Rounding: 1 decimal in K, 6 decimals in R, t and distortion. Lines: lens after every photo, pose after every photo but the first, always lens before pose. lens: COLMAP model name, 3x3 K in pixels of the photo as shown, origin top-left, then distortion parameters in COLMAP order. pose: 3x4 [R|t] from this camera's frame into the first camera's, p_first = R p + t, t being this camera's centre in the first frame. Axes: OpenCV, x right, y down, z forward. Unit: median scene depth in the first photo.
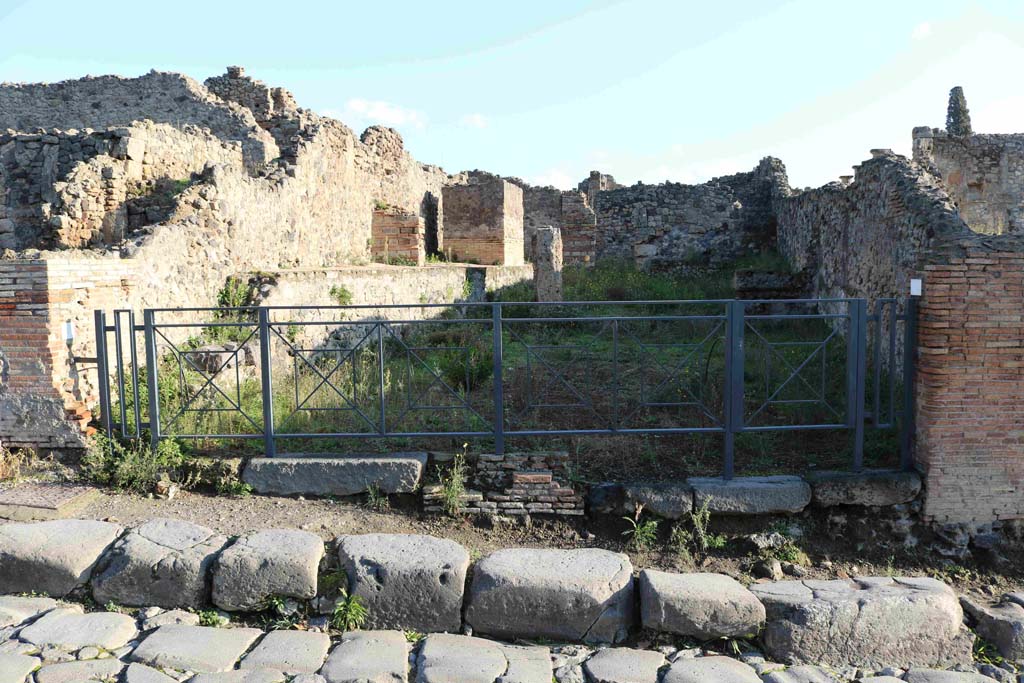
lens RADIAL K [[840.8, 0, 512.0], [0, 840.8, 341.5], [0, 0, 1]] dist [-0.162267, 0.122785]
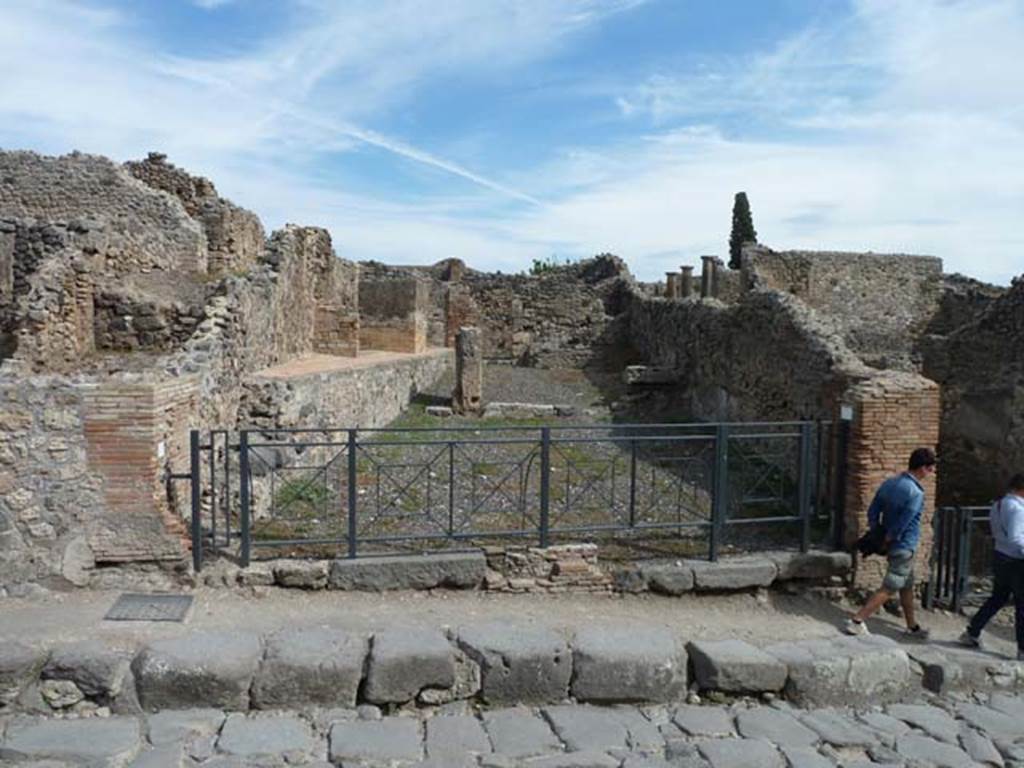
lens RADIAL K [[761.9, 0, 512.0], [0, 761.9, 384.0], [0, 0, 1]] dist [-0.034476, 0.006432]
pose [[0.973495, 0.015257, 0.228201, -0.171018], [-0.011045, 0.999744, -0.019724, -0.044775], [-0.228443, 0.016680, 0.973414, -0.045093]]
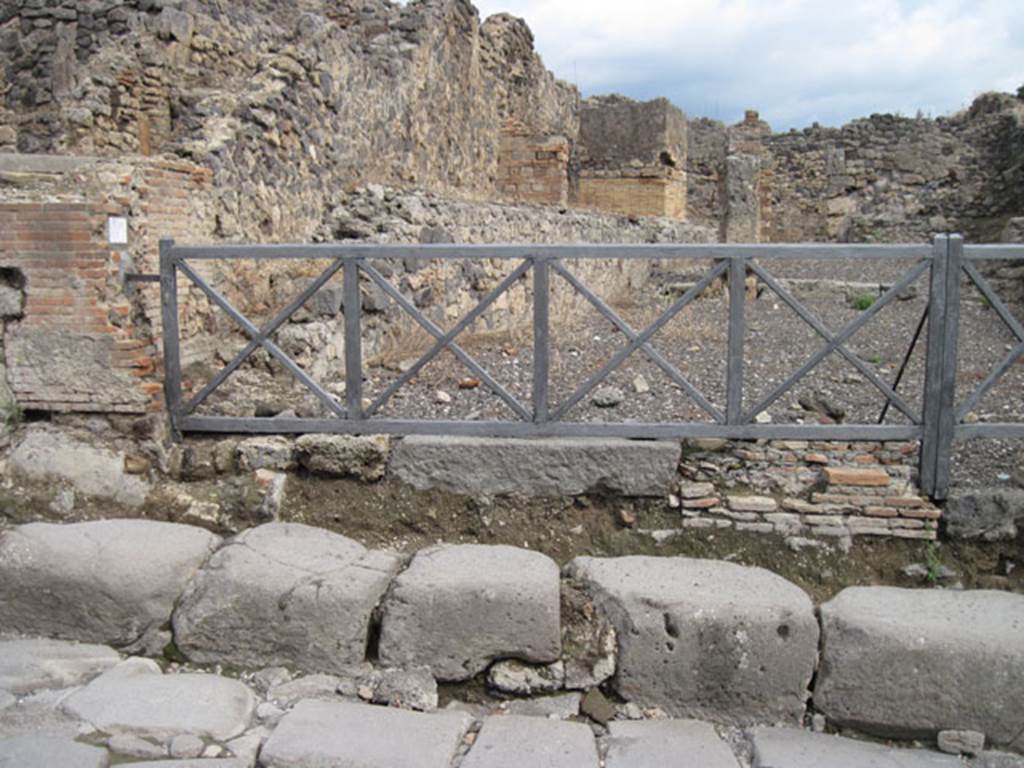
lens RADIAL K [[1045.9, 0, 513.9], [0, 1045.9, 408.4], [0, 0, 1]] dist [-0.128508, 0.055577]
pose [[0.996120, 0.027100, -0.083728, -0.087732], [-0.022020, 0.997894, 0.061013, 0.036991], [0.085205, -0.058932, 0.994619, 0.114018]]
